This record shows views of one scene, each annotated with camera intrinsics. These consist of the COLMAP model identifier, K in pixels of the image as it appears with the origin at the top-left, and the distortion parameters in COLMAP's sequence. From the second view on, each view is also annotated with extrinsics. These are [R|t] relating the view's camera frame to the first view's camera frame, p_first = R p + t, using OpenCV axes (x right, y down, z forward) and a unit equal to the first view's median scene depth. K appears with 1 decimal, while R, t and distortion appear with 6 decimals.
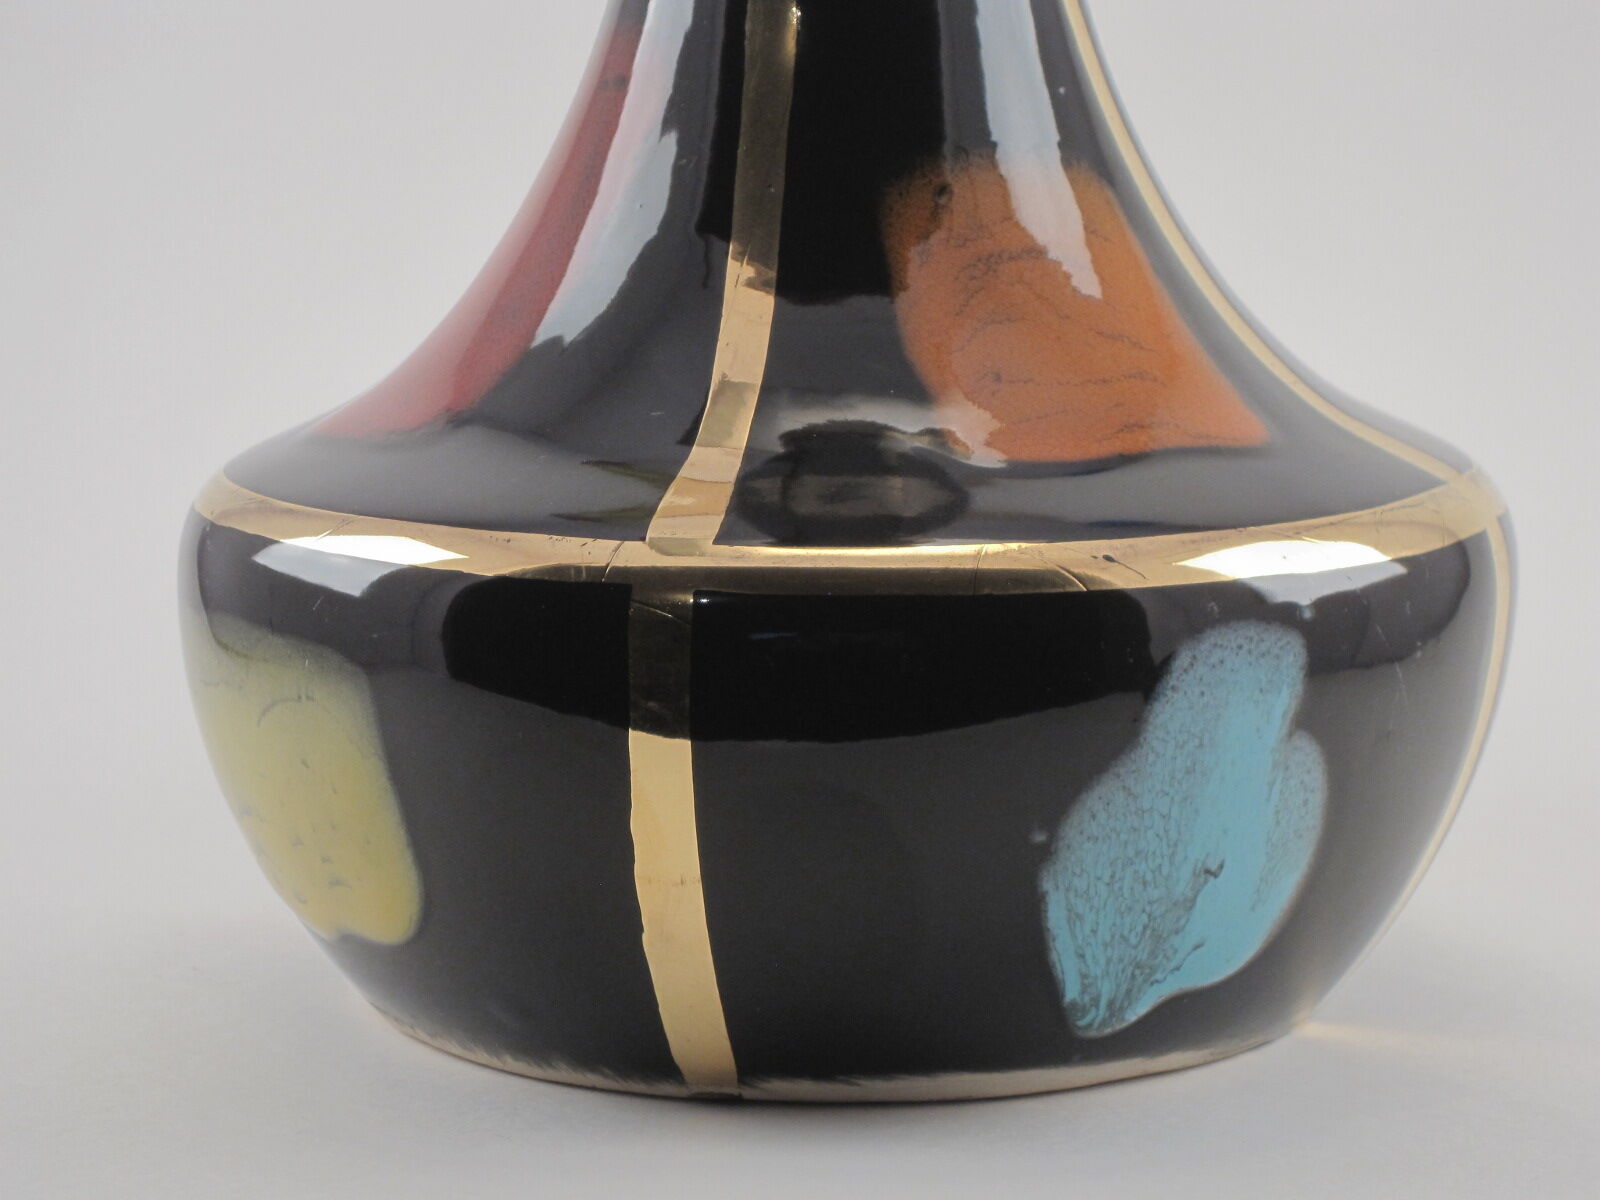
lens RADIAL K [[4873.6, 0, 800.0], [0, 4873.6, 599.4], [0, 0, 1]] dist [0.003466, 0.000000]
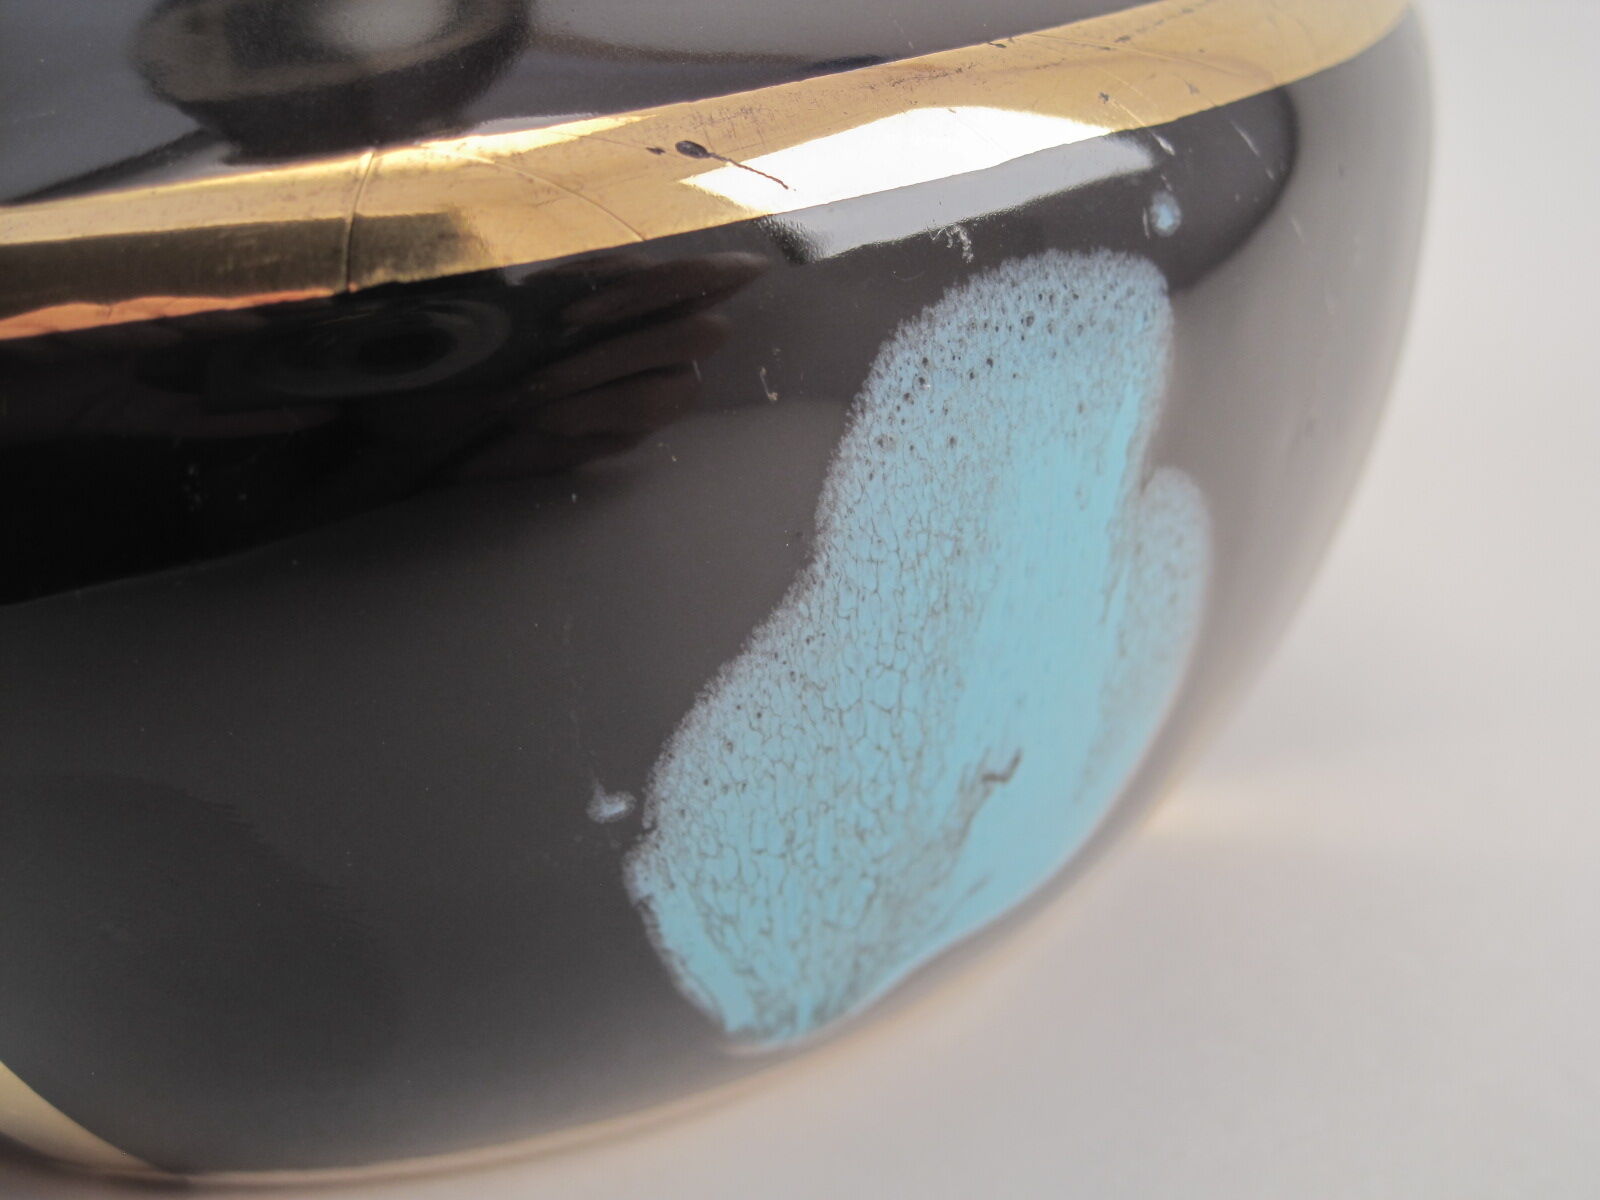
lens RADIAL K [[1965.9, 0, 800.3], [0, 1965.9, 601.2], [0, 0, 1]] dist [-0.226133, 0.000000]
pose [[0.993828, -0.110615, 0.008381, 0.066048], [0.104482, 0.958754, 0.264339, -0.013825], [-0.037275, -0.261832, 0.964393, 0.826485]]
